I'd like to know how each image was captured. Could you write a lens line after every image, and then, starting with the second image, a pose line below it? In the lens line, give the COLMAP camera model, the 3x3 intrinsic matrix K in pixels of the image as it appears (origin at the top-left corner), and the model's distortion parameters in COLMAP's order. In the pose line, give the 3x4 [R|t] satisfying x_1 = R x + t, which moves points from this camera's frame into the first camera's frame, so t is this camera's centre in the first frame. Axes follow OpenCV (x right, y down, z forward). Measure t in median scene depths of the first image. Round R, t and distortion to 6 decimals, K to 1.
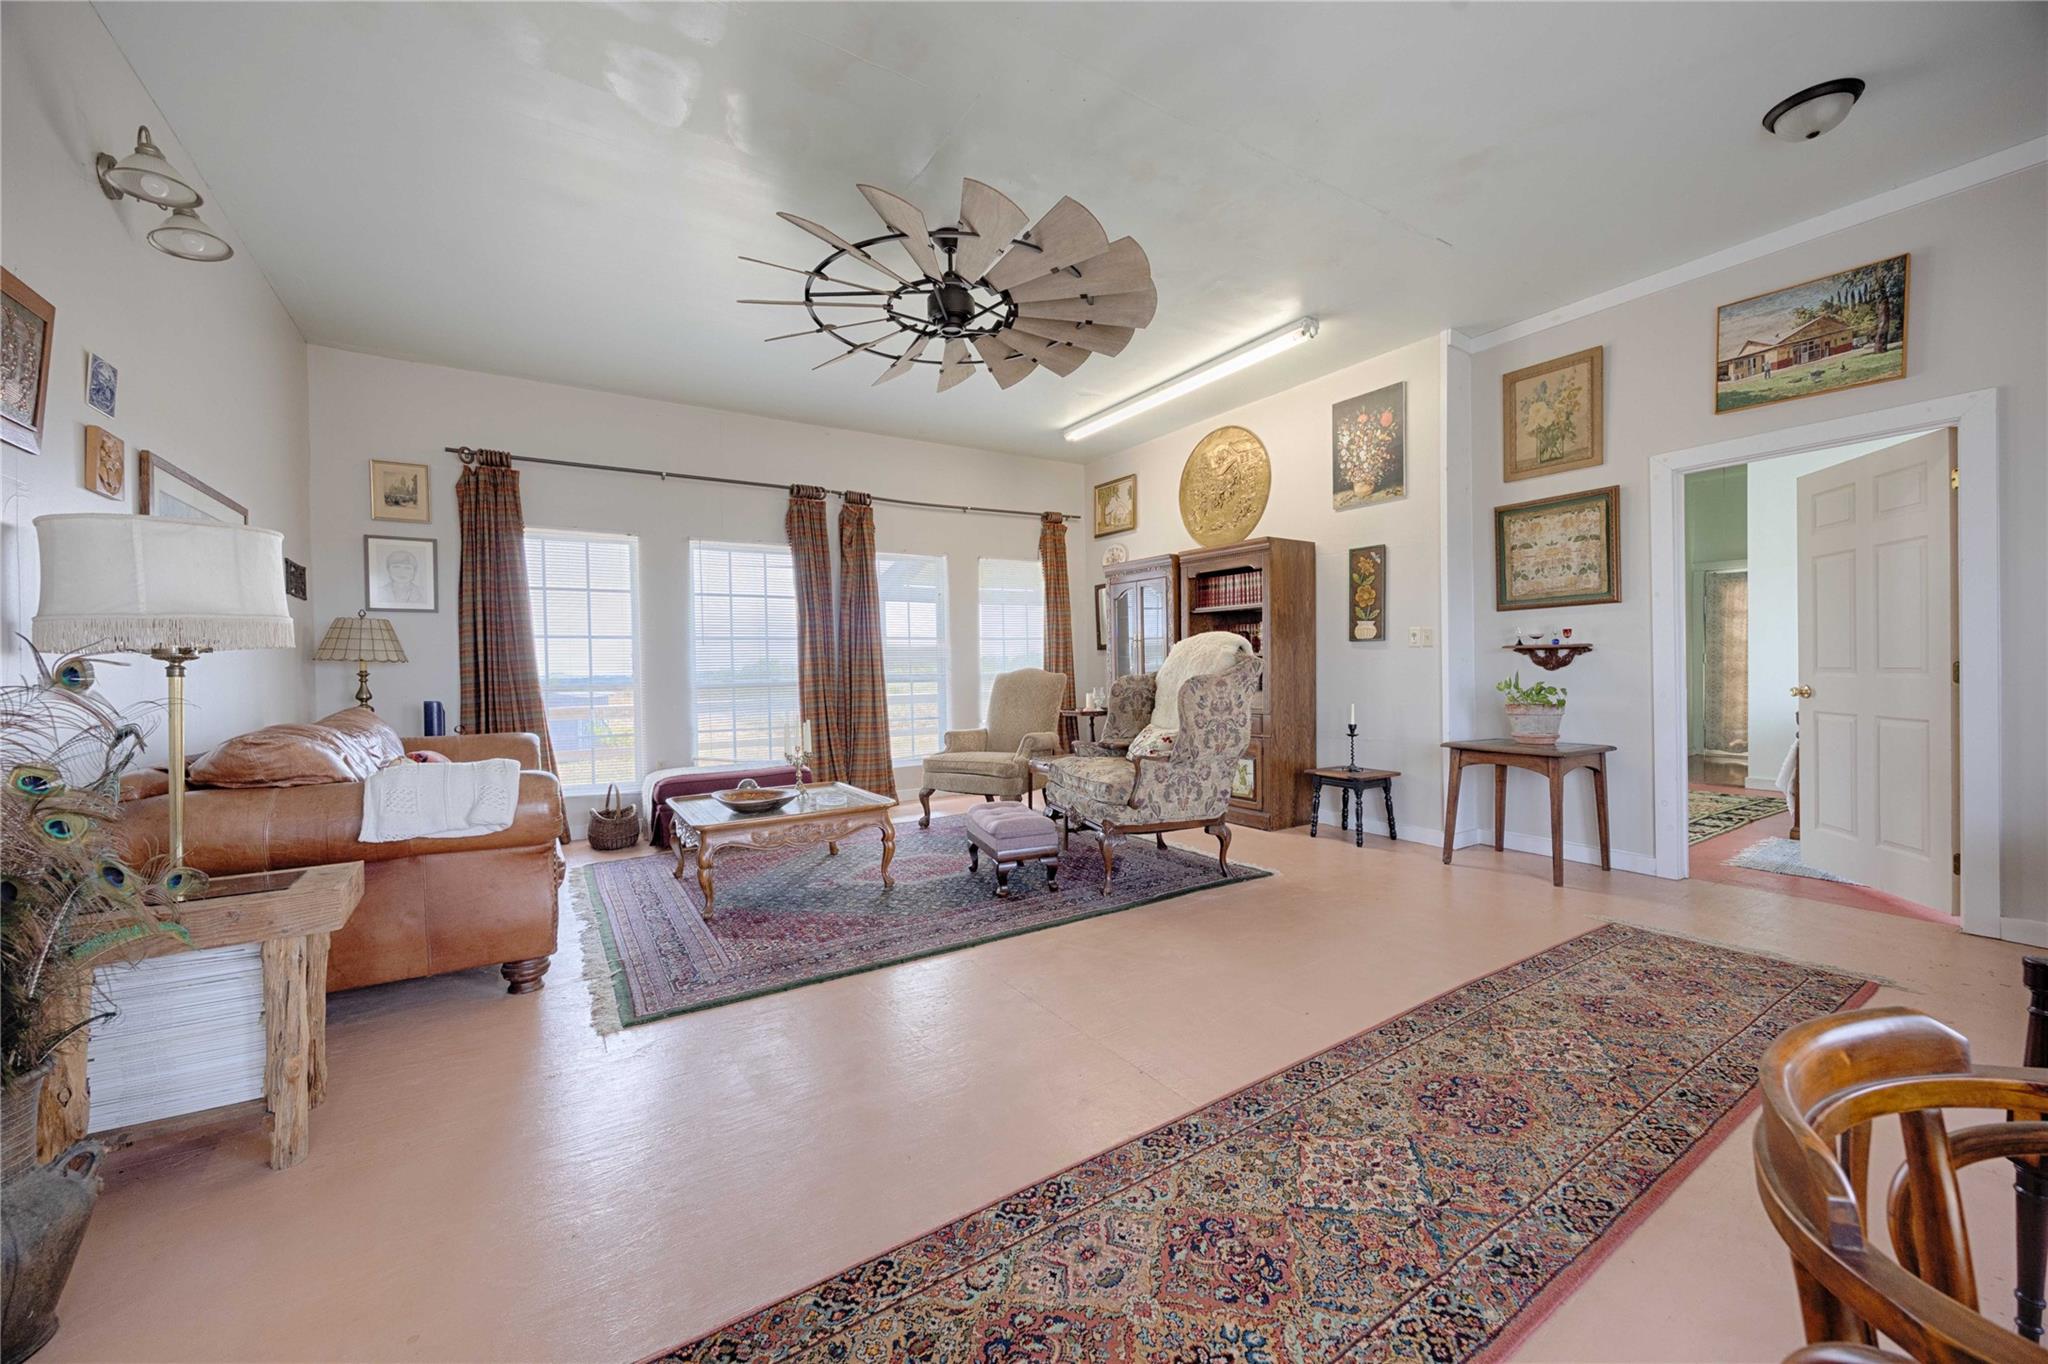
lens RADIAL K [[779.2, 0, 1029.3], [0, 779.2, 681.8], [0, 0, 1]] dist [-0.002639, -0.000035]
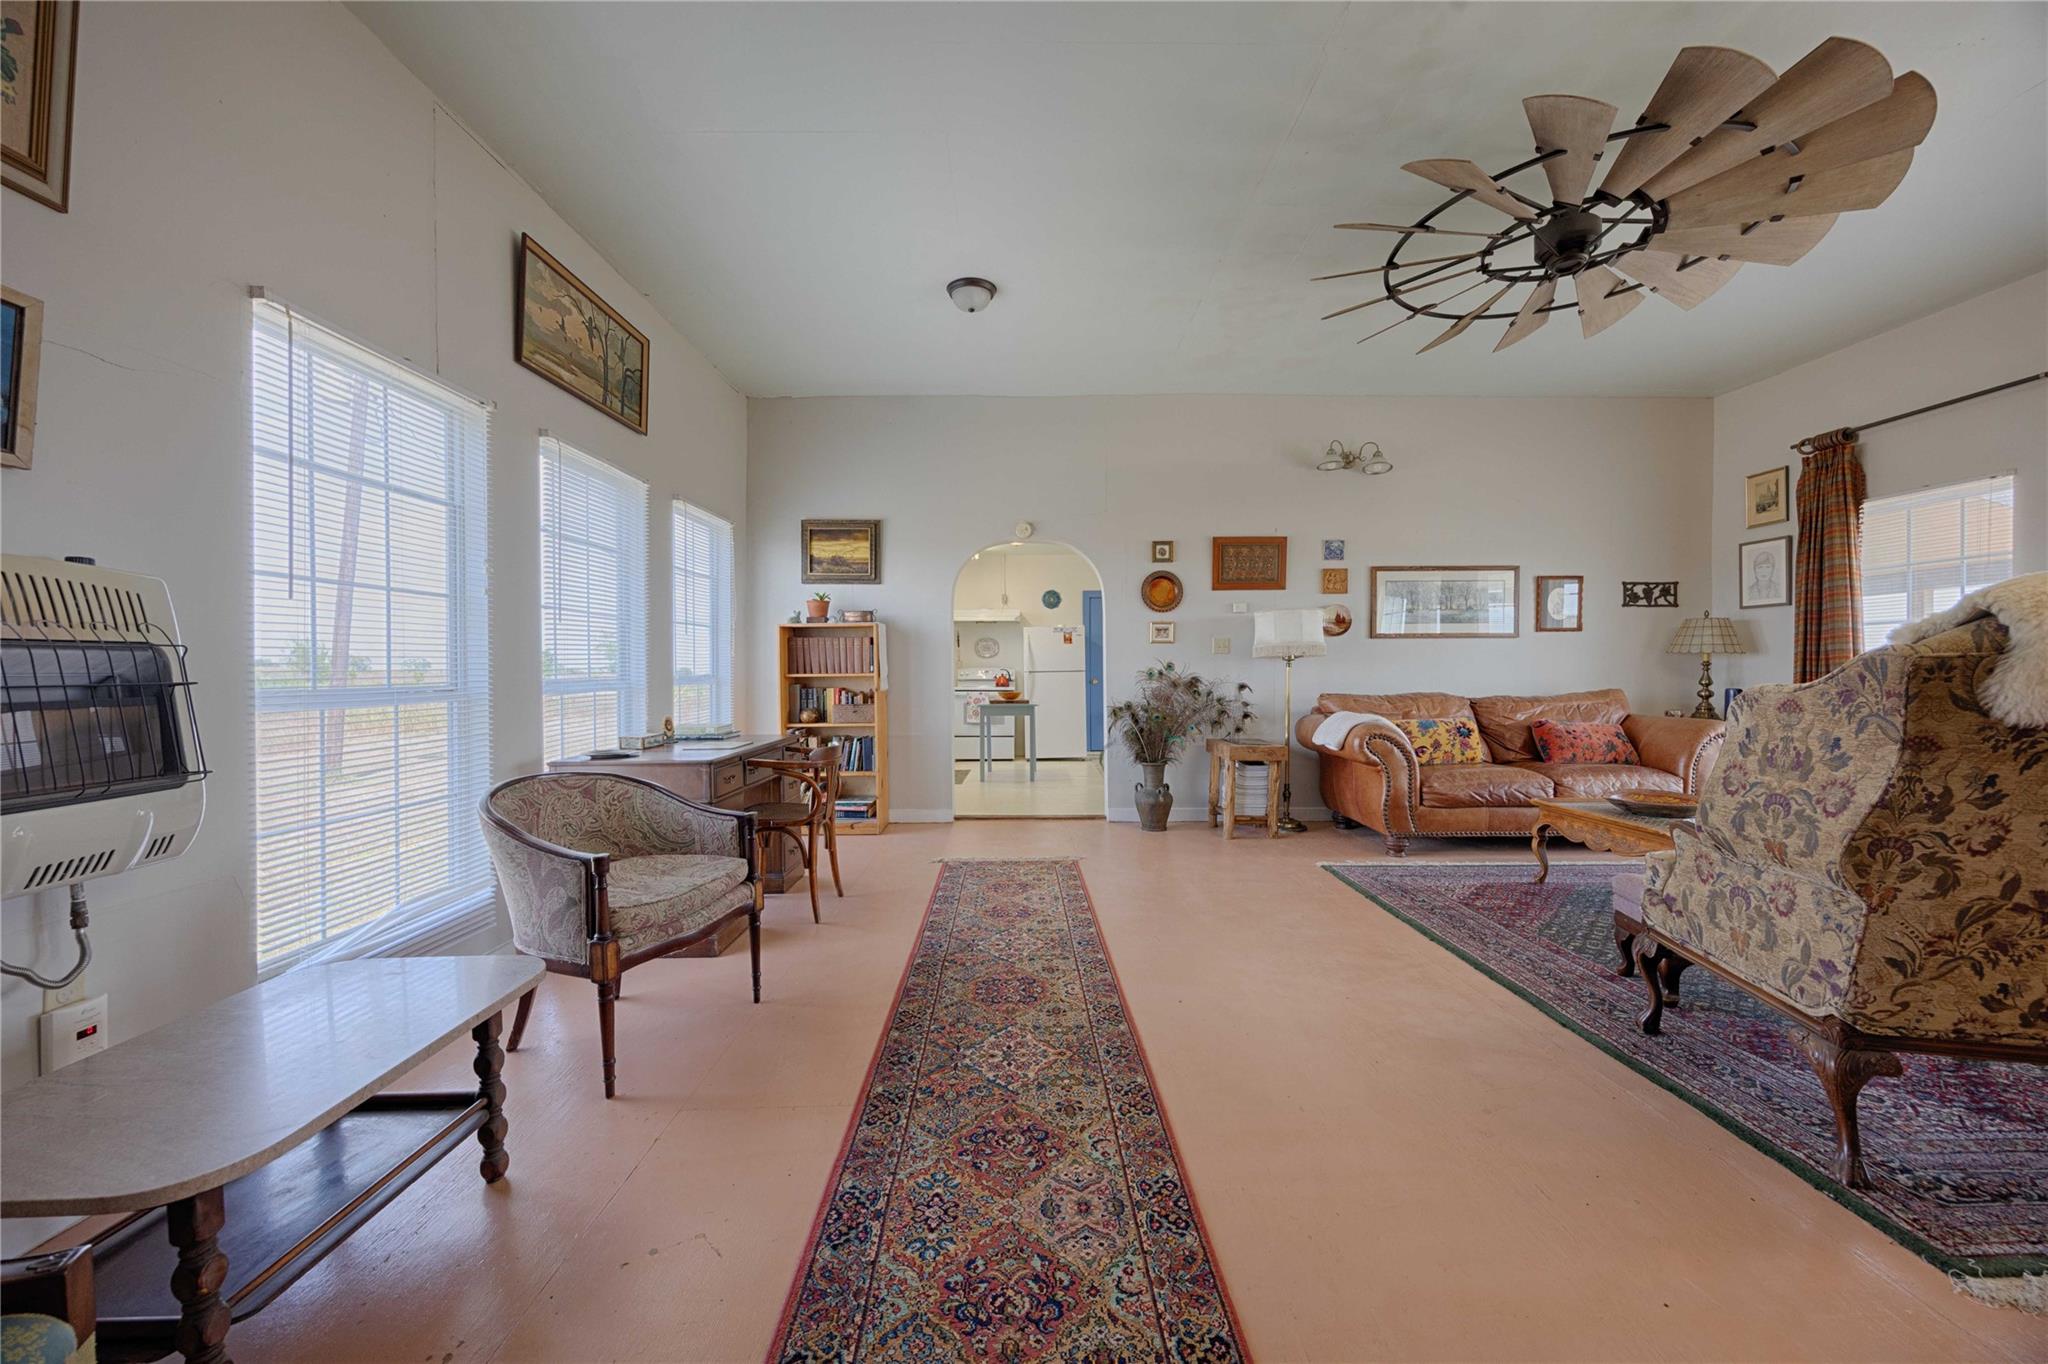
lens RADIAL K [[779.2, 0, 1029.3], [0, 779.2, 681.8], [0, 0, 1]] dist [-0.002639, -0.000035]
pose [[-0.528535, 0.029205, -0.848409, 1.252997], [-0.002805, 0.999343, 0.036148, -0.039399], [0.848907, 0.021485, -0.528105, 1.281956]]
